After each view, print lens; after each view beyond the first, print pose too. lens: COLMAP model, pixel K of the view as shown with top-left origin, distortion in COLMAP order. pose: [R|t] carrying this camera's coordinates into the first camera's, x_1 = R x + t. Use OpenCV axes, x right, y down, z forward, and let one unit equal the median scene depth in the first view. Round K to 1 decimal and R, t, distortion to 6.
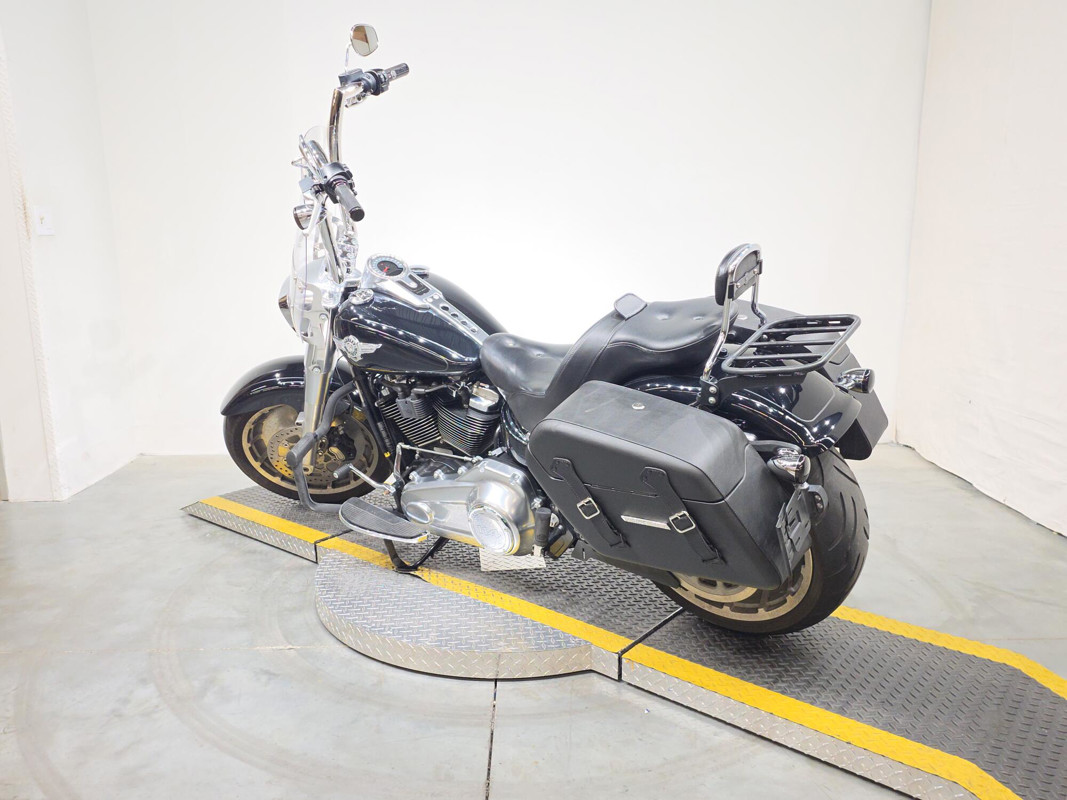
lens RADIAL K [[830.1, 0, 533.3], [0, 830.1, 419.7], [0, 0, 1]] dist [0.103787, -0.115015]
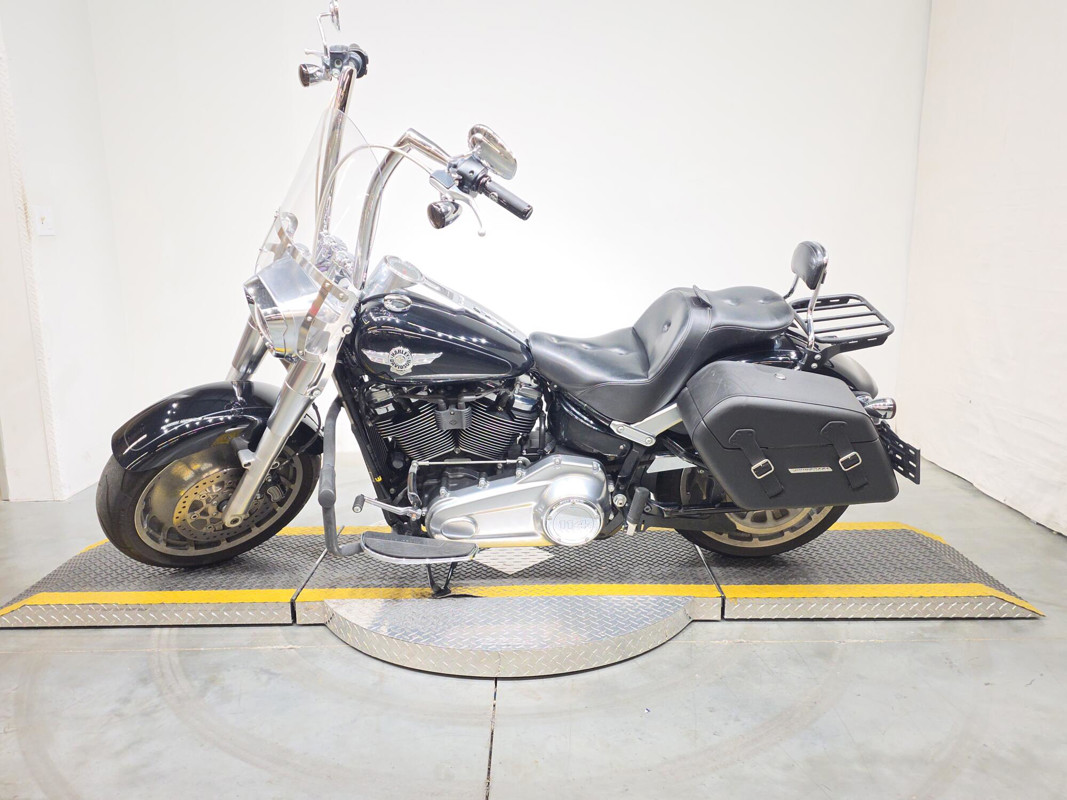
lens RADIAL K [[830.1, 0, 533.3], [0, 830.1, 419.7], [0, 0, 1]] dist [0.103787, -0.115015]
pose [[0.771815, -0.137167, 0.620875, -0.686779], [0.138885, 0.989244, 0.045899, -0.045279], [-0.620493, 0.050804, 0.782564, 0.215880]]
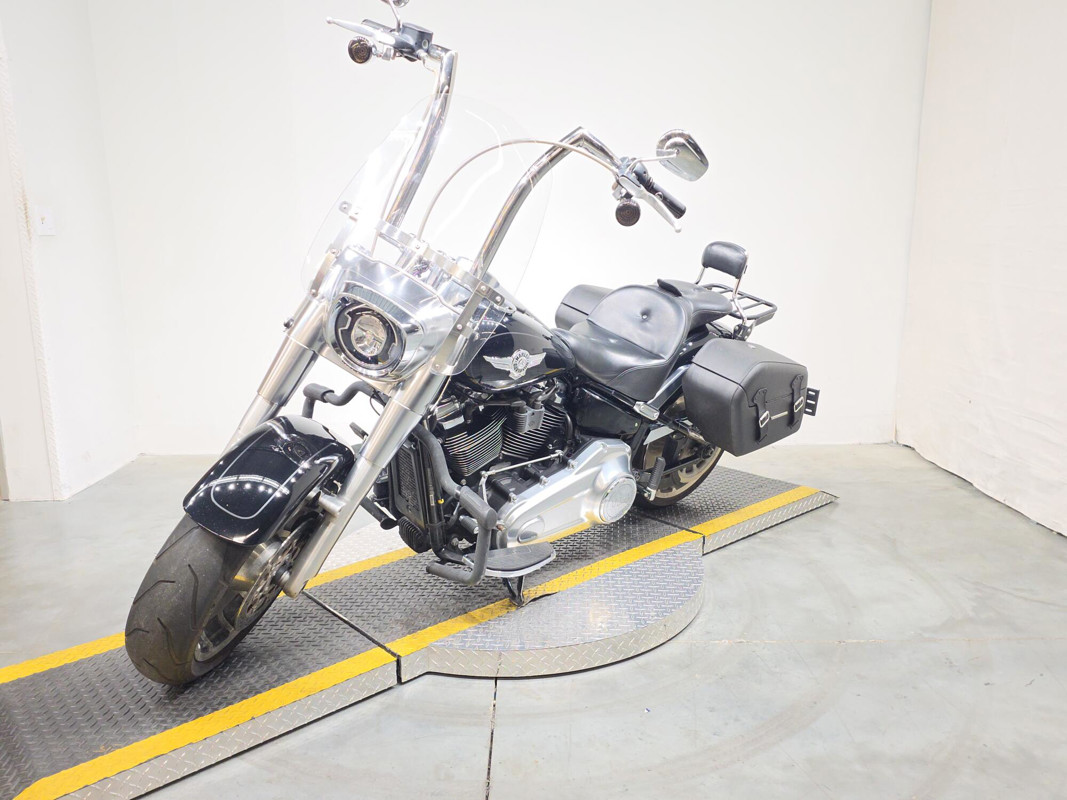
lens RADIAL K [[830.1, 0, 533.3], [0, 830.1, 419.7], [0, 0, 1]] dist [0.103787, -0.115015]
pose [[0.156718, -0.206969, 0.965714, -1.083823], [0.222230, 0.960112, 0.169704, -0.177927], [-0.962317, 0.188015, 0.196461, 0.846366]]
